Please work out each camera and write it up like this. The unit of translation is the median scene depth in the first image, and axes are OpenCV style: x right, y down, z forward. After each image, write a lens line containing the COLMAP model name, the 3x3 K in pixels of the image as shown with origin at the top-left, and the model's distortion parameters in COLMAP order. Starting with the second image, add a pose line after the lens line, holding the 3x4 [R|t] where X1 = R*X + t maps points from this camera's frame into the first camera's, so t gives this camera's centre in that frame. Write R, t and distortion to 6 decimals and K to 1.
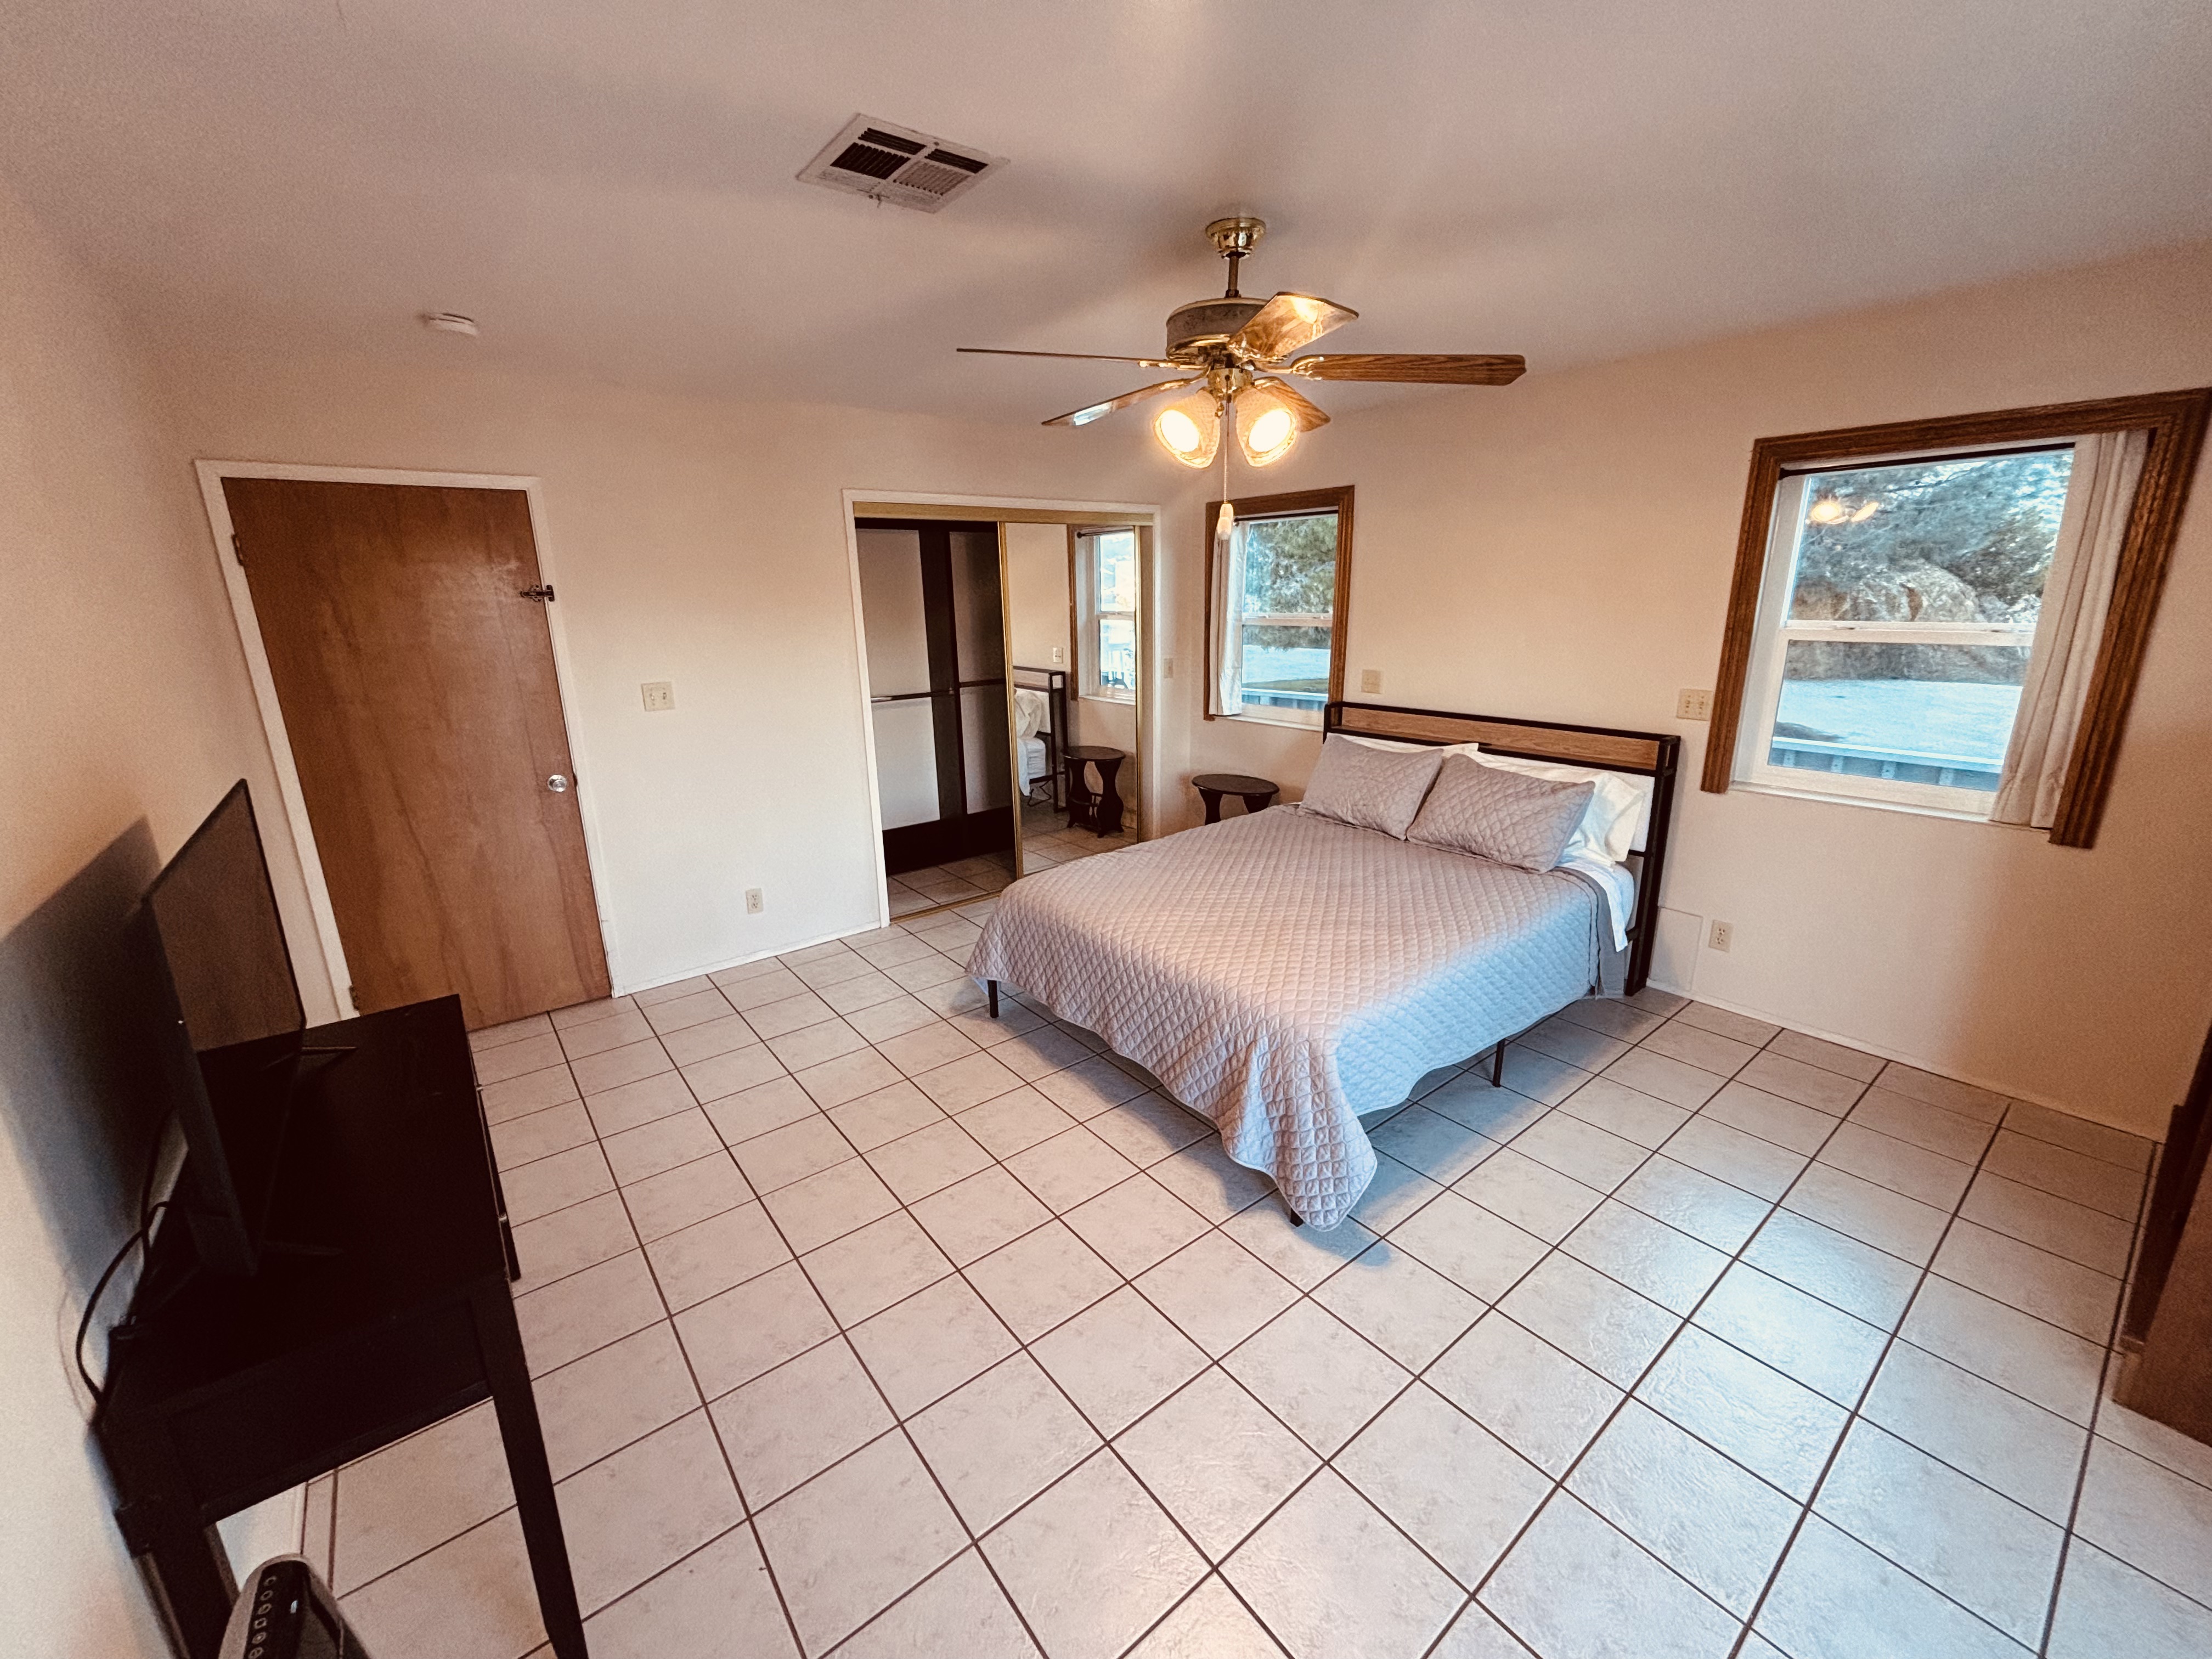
lens RADIAL K [[895.9, 0, 1105.6], [0, 895.9, 828.2], [0, 0, 1]] dist [0.000044, -0.000509]
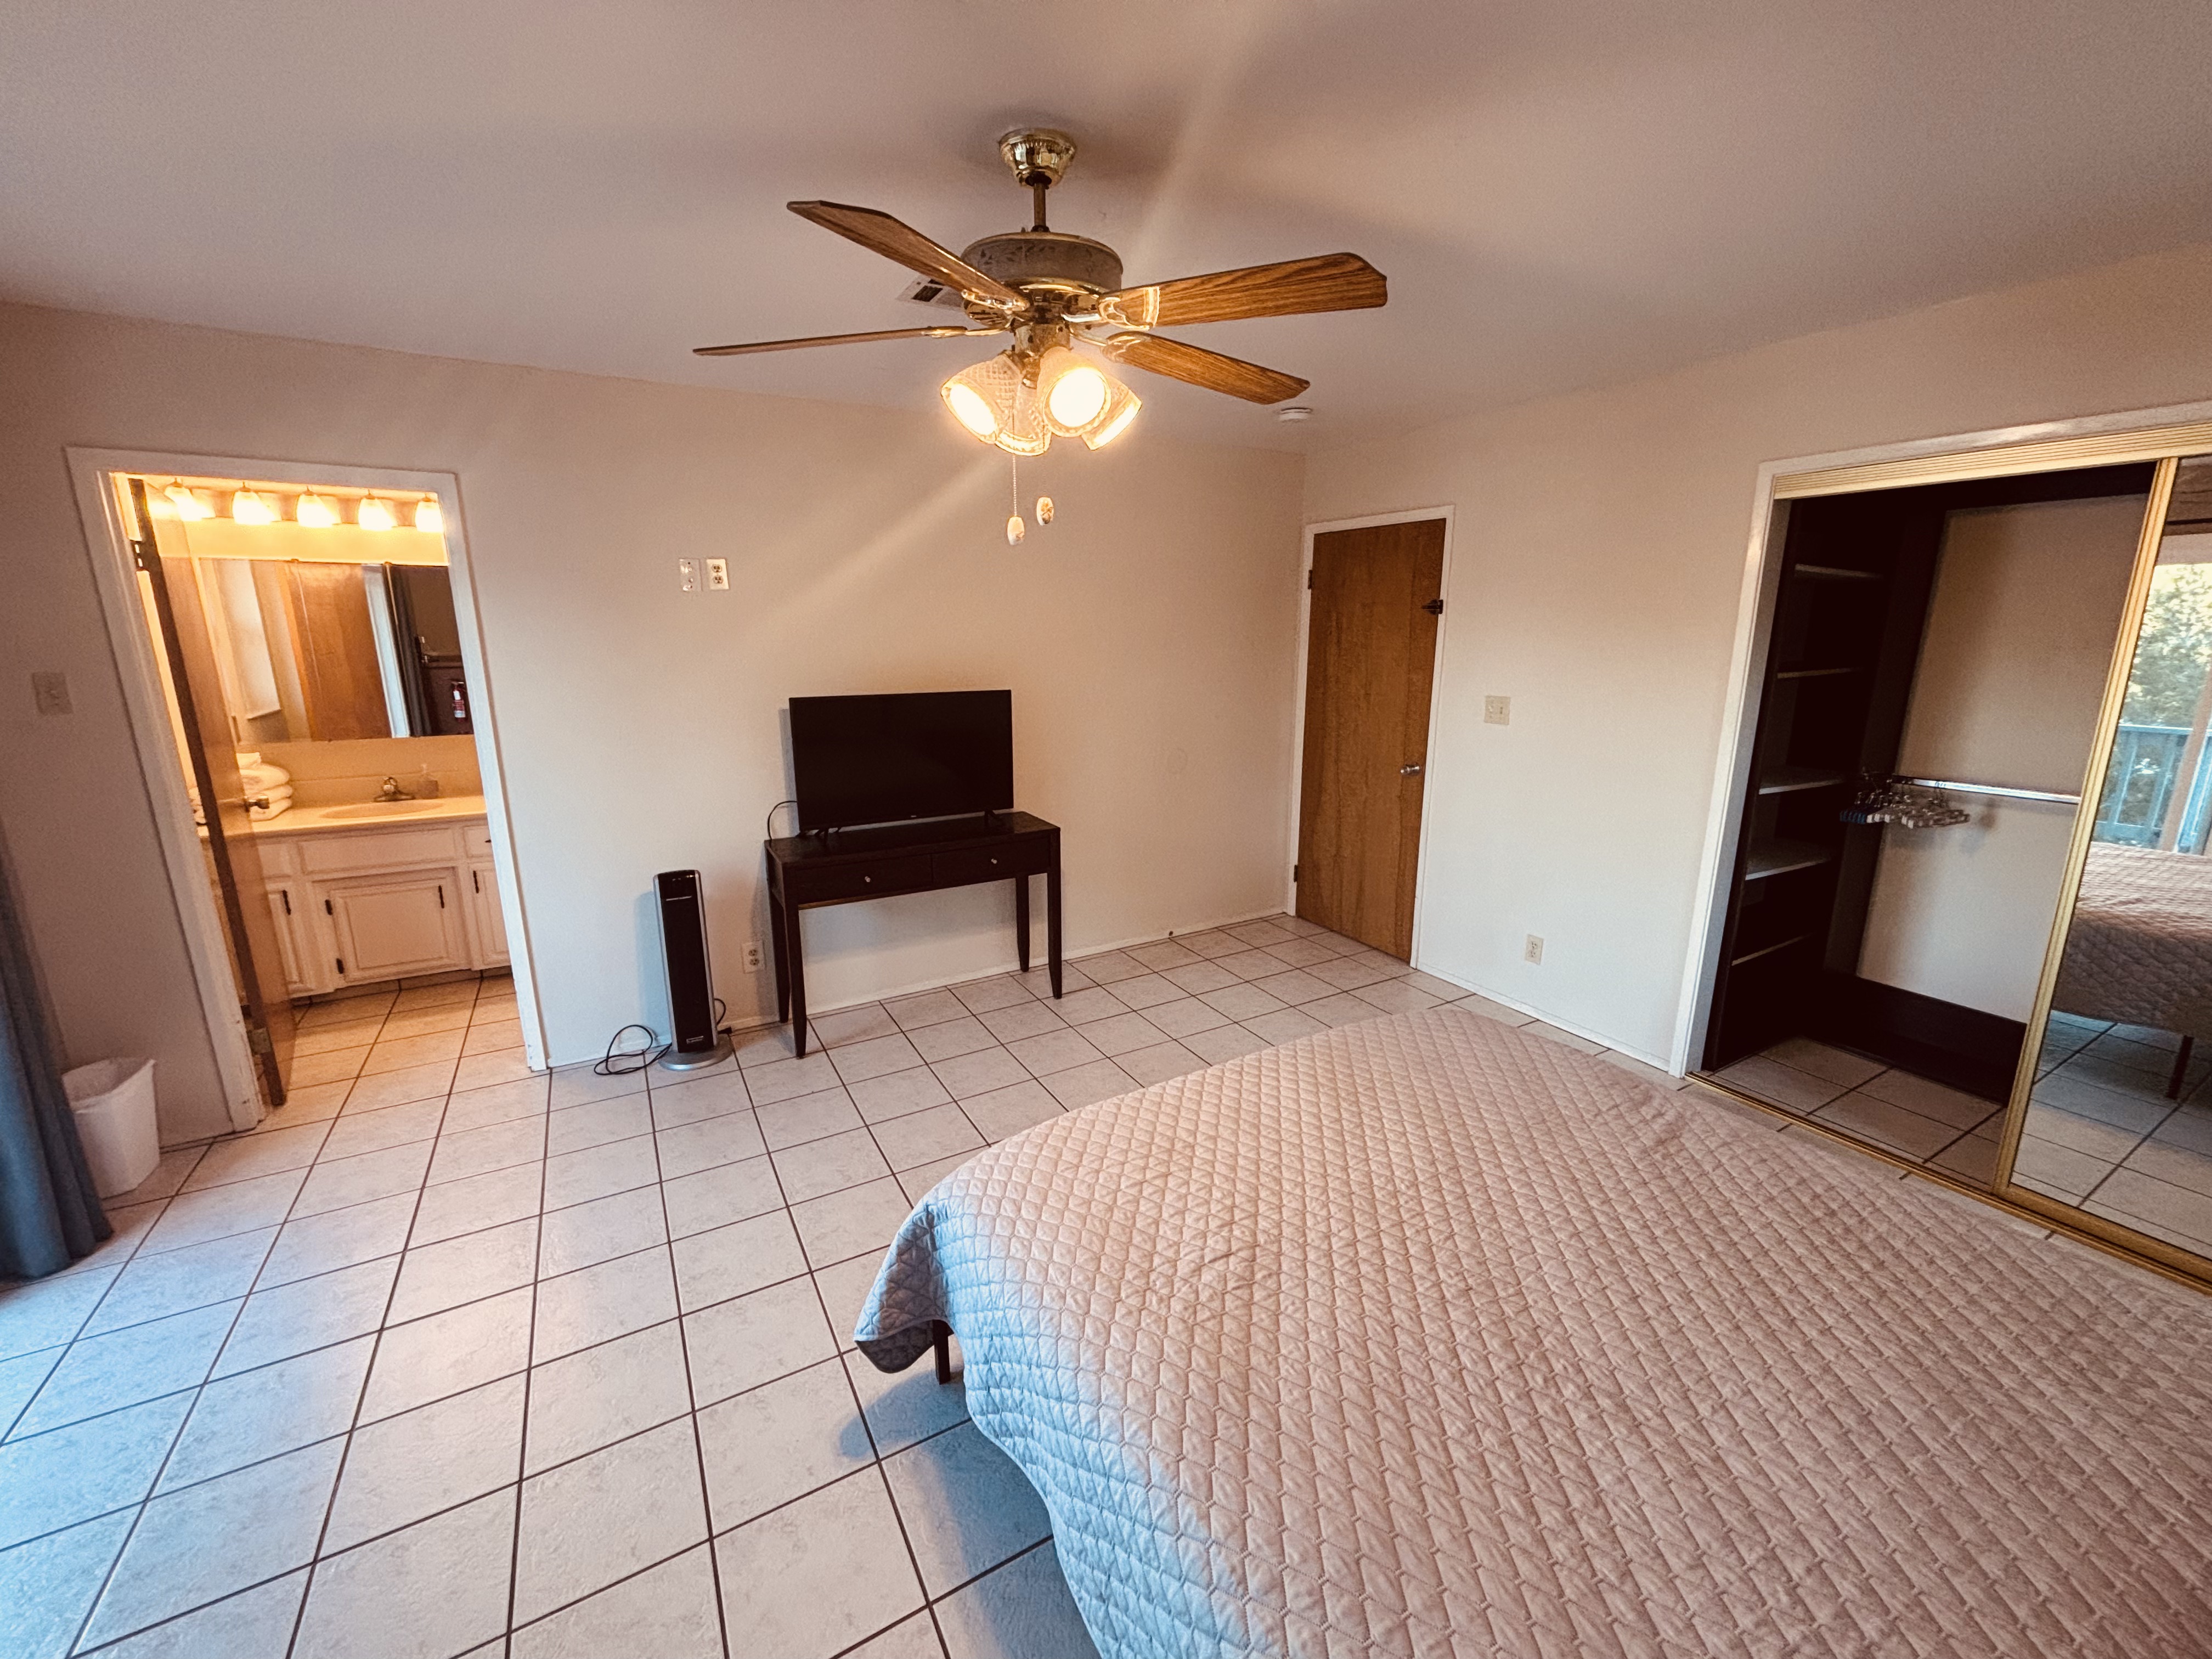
lens RADIAL K [[895.9, 0, 1115.2], [0, 895.9, 833.0], [0, 0, 1]] dist [0.000044, -0.000509]
pose [[-0.149383, 0.242478, -0.958587, 0.693141], [-0.258812, 0.926077, 0.274587, -0.227279], [0.954307, 0.289113, -0.075583, 0.871874]]
